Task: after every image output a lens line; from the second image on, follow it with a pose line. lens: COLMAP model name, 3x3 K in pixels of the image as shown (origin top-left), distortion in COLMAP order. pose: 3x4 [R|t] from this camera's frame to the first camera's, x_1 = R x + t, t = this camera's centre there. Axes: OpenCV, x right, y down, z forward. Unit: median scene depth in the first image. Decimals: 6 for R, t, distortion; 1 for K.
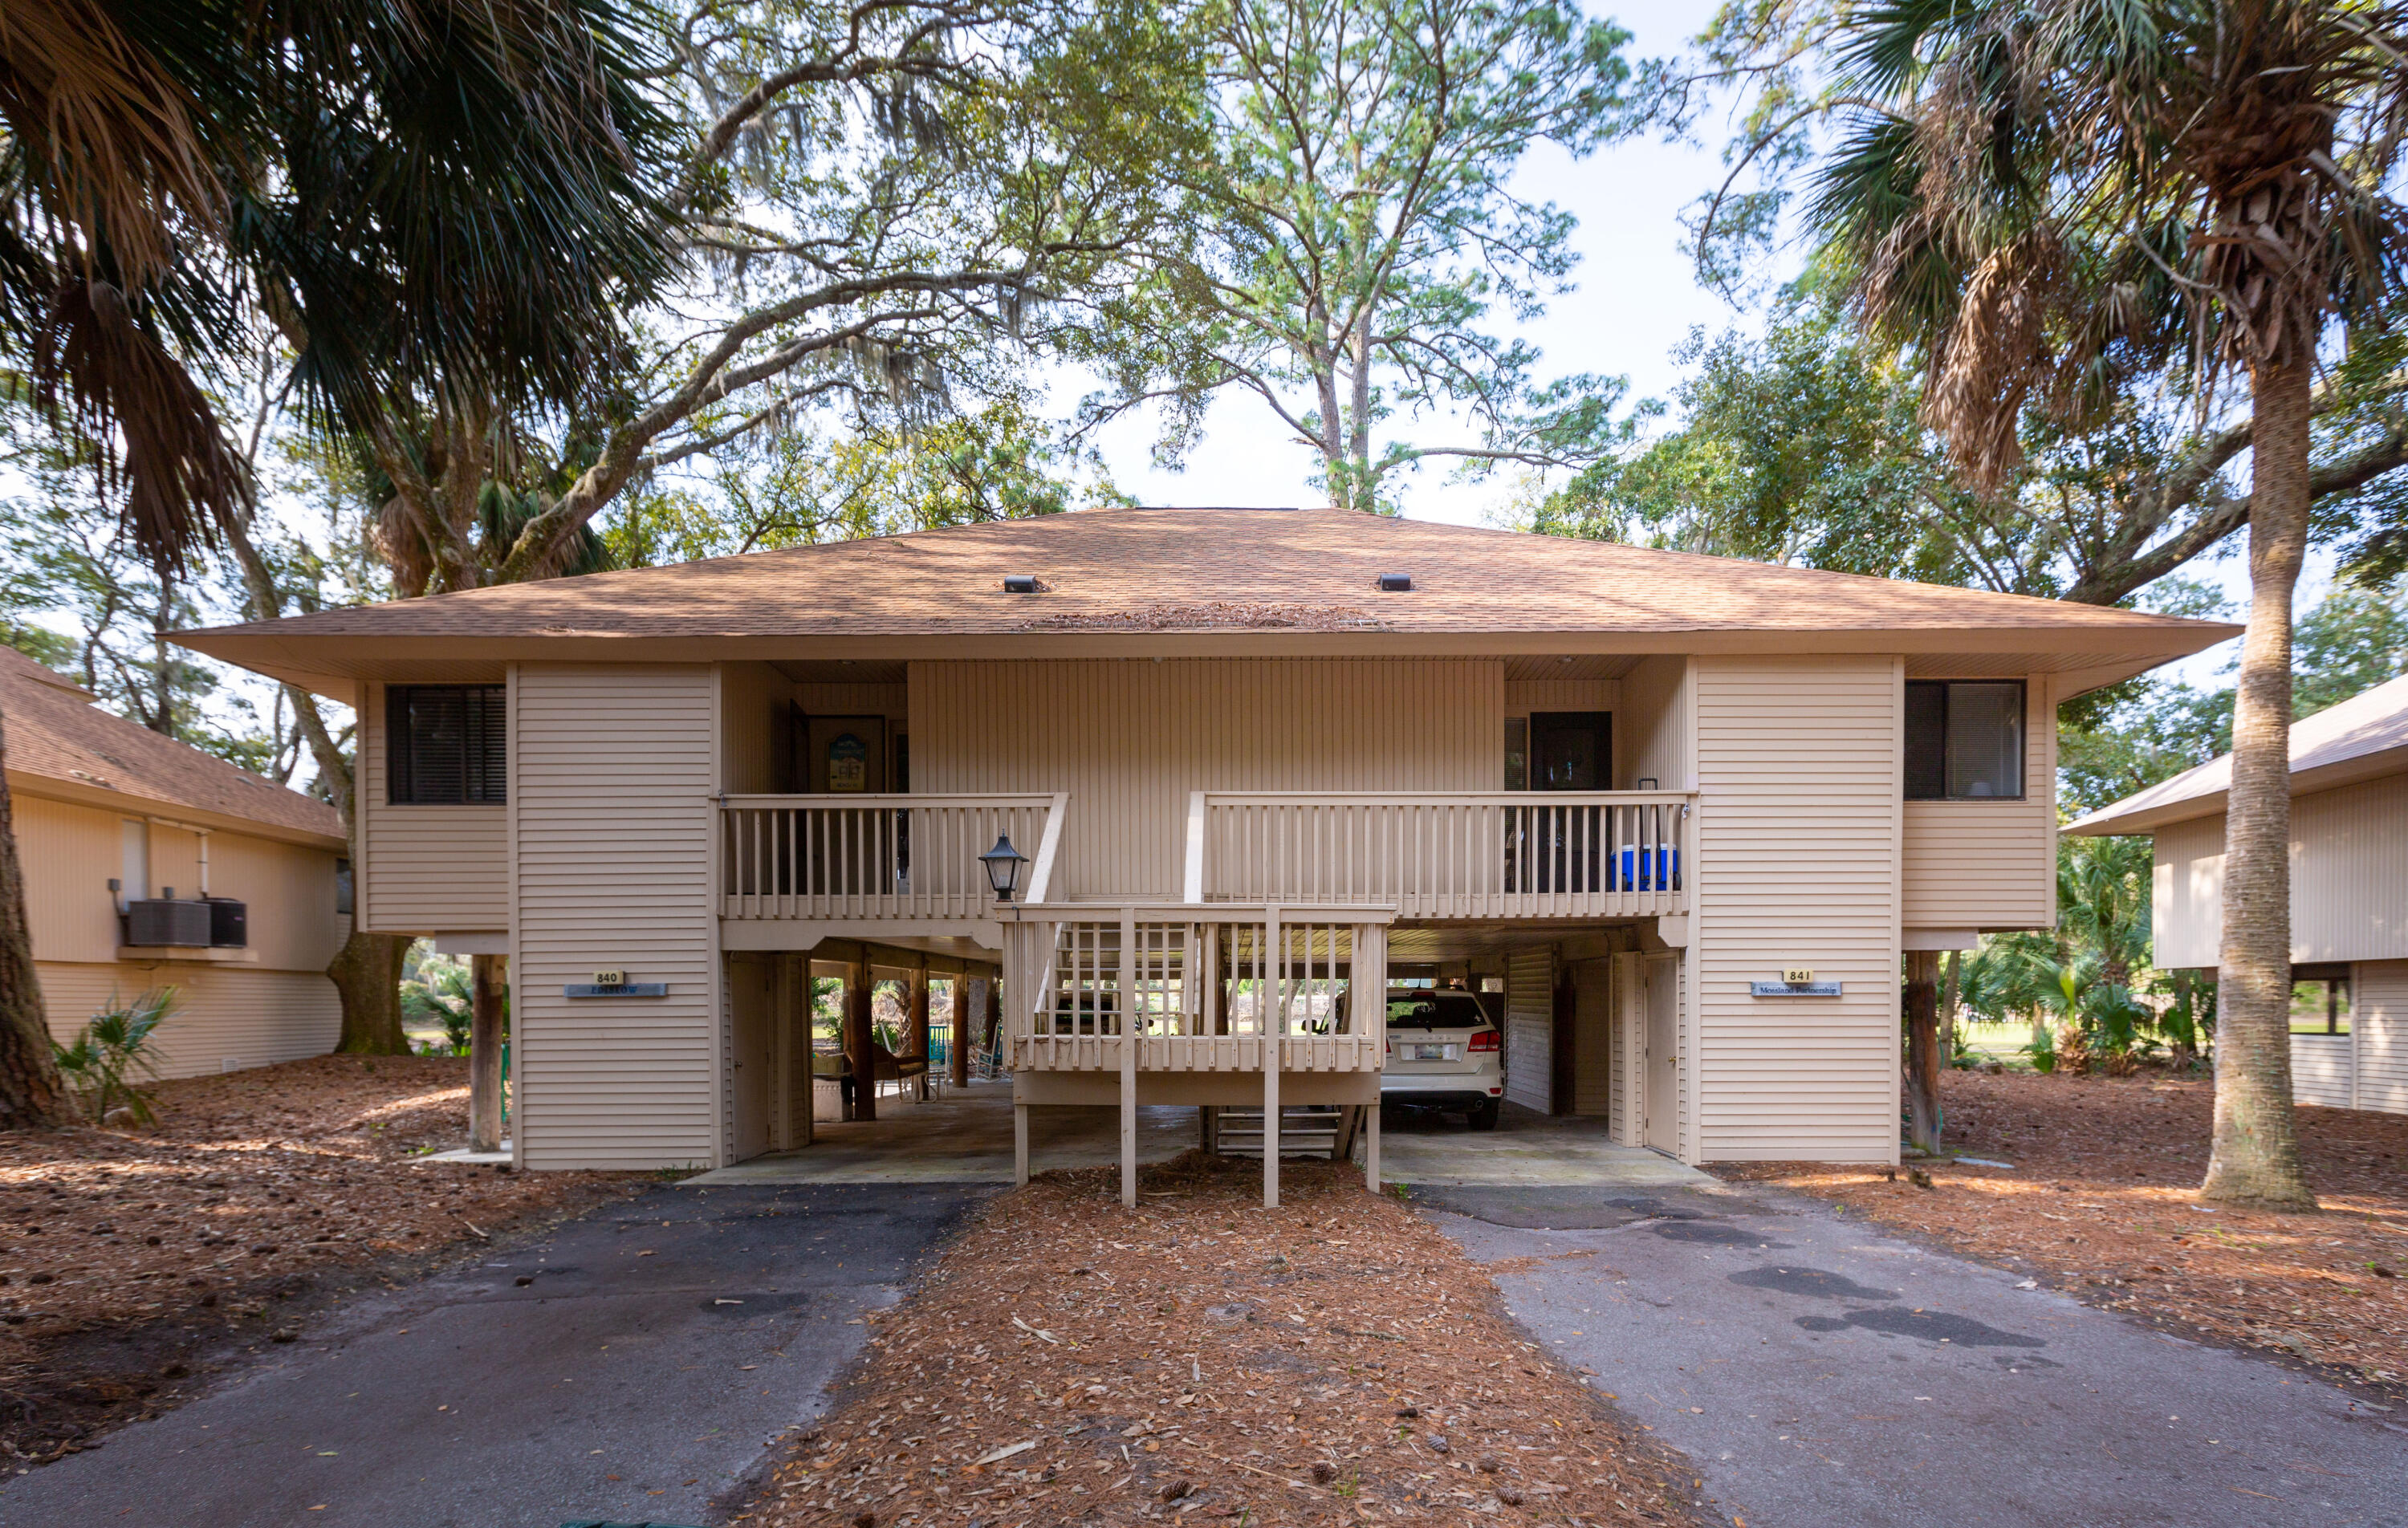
lens RADIAL K [[1174.7, 0, 1203.9], [0, 1174.7, 959.2], [0, 0, 1]] dist [-0.024560, 0.000014]
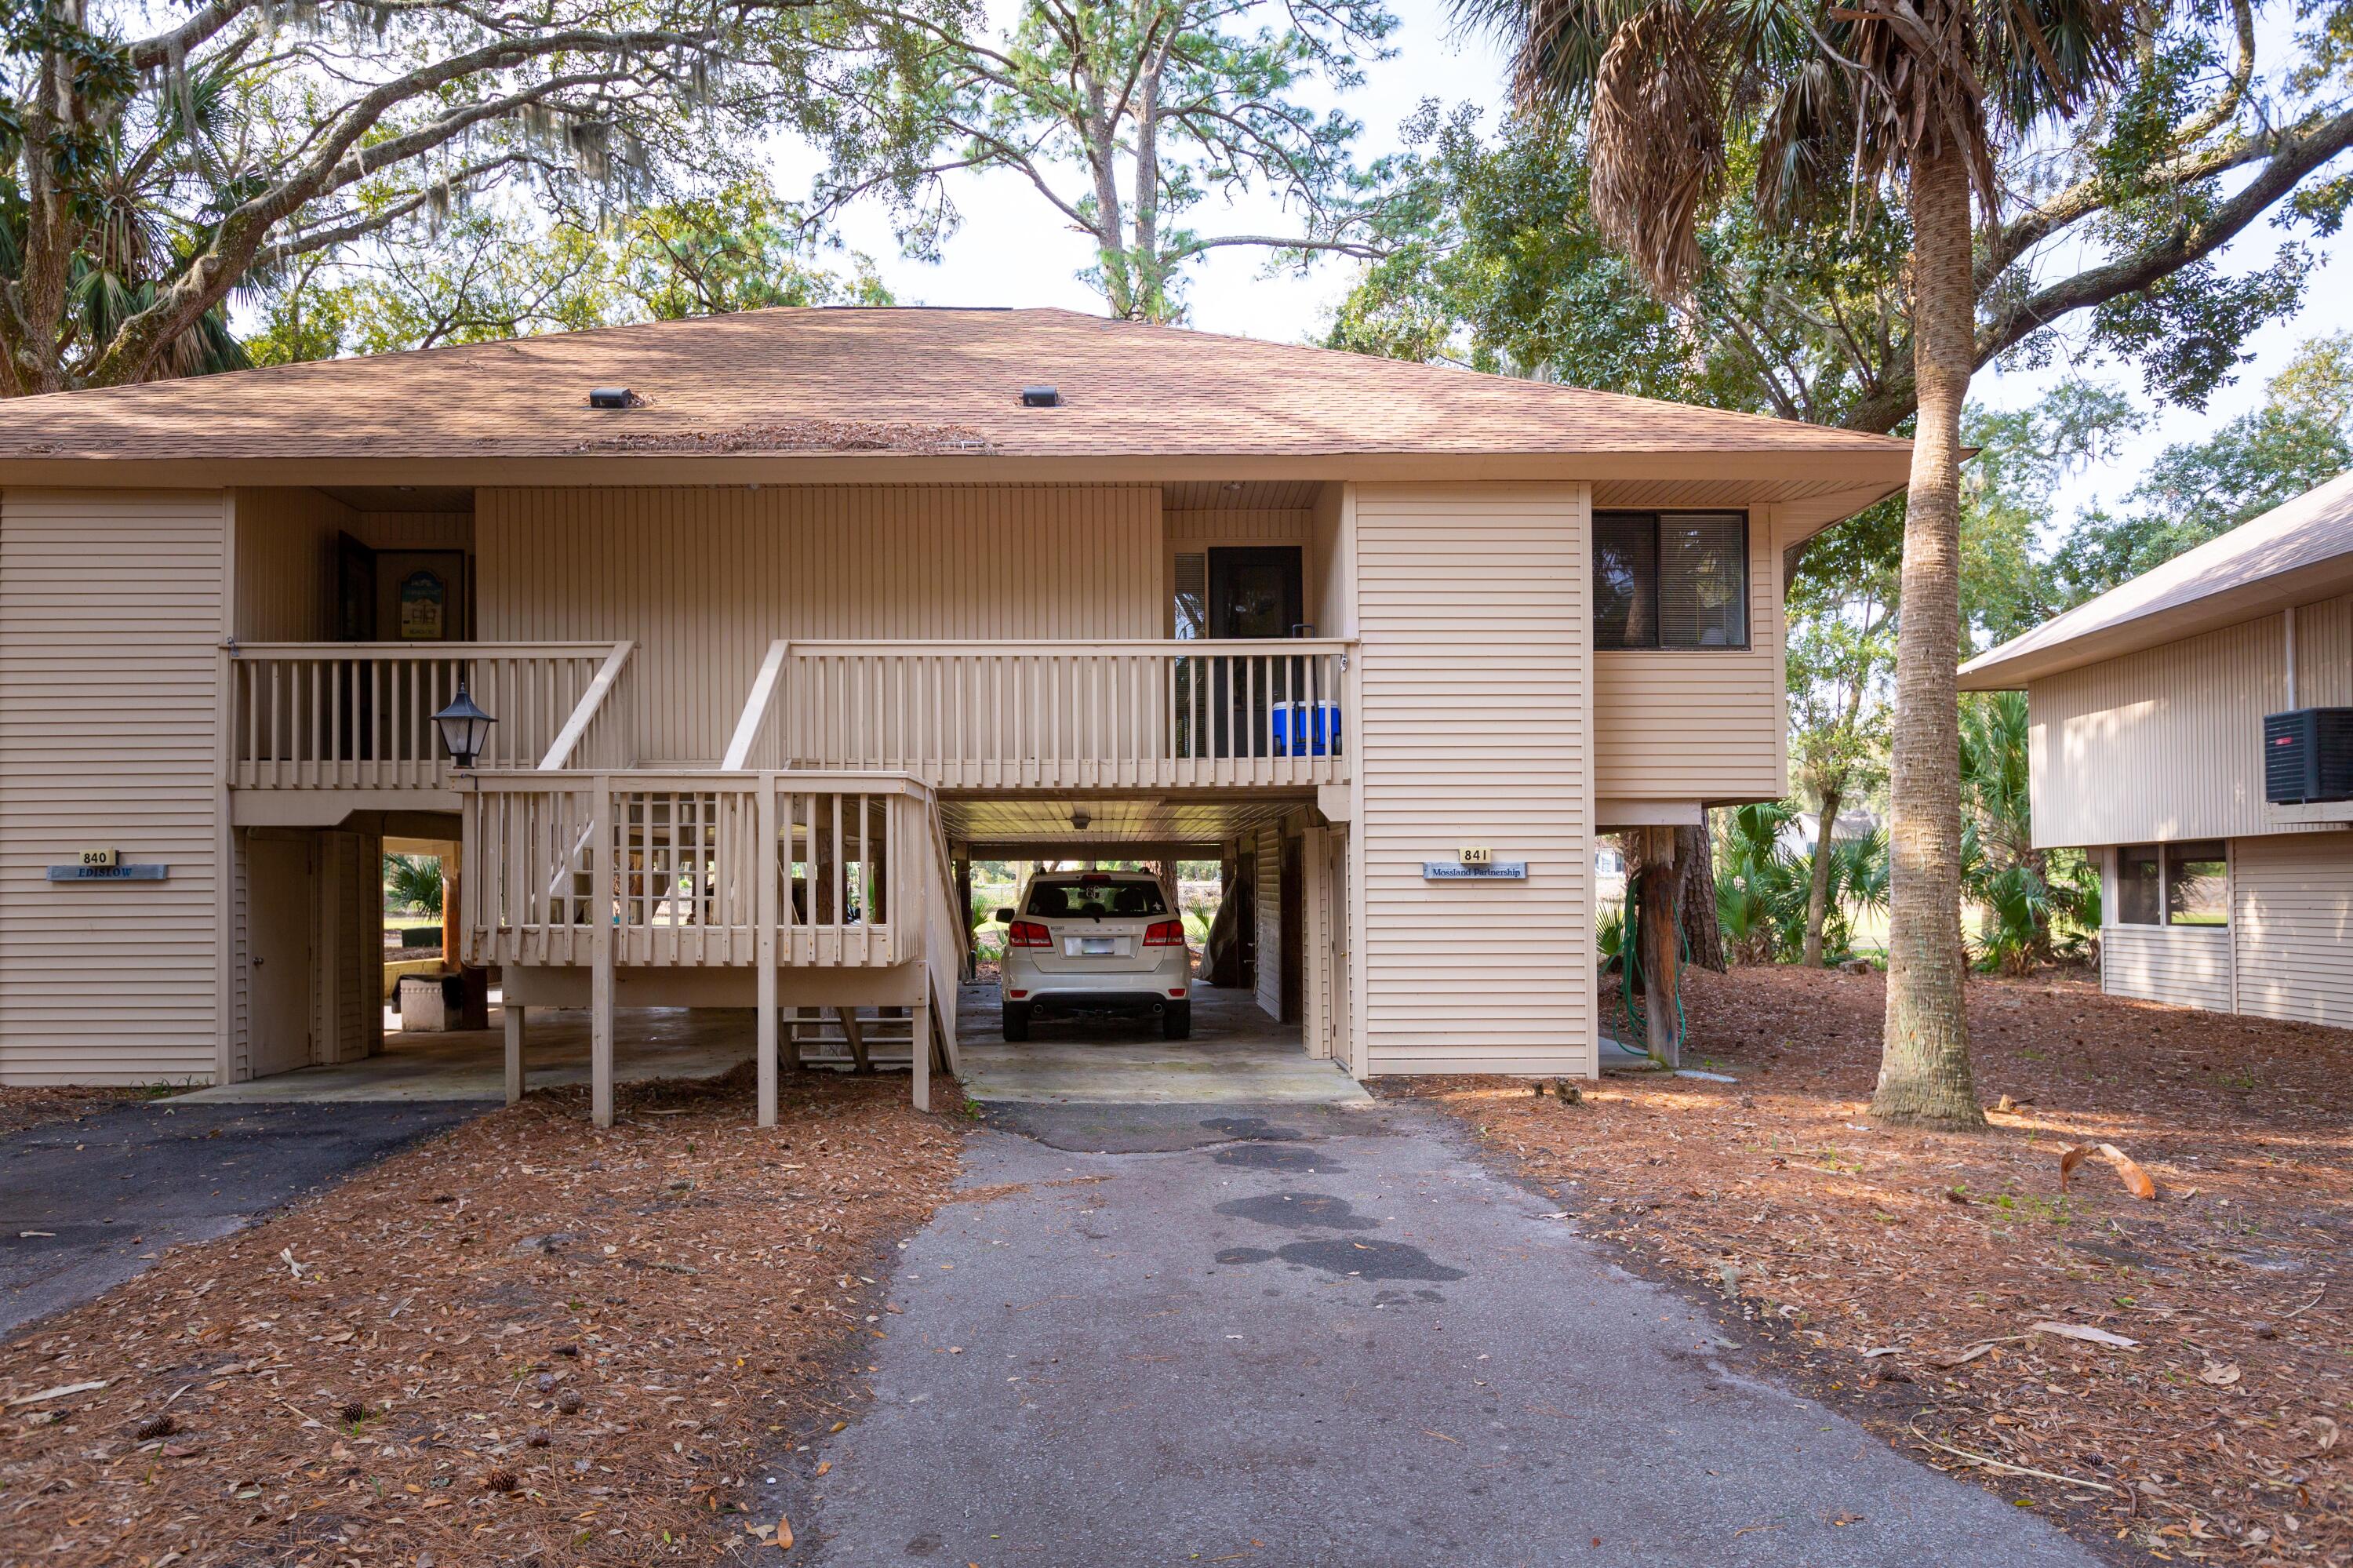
lens RADIAL K [[1423.8, 0, 1176.5], [0, 1423.8, 784.0], [0, 0, 1]] dist [-0.018186, -0.011742]
pose [[0.999785, 0.000000, 0.020755, 0.235275], [0.000805, 0.999246, -0.038812, 0.002318], [-0.020739, 0.038820, 0.999031, -0.032007]]
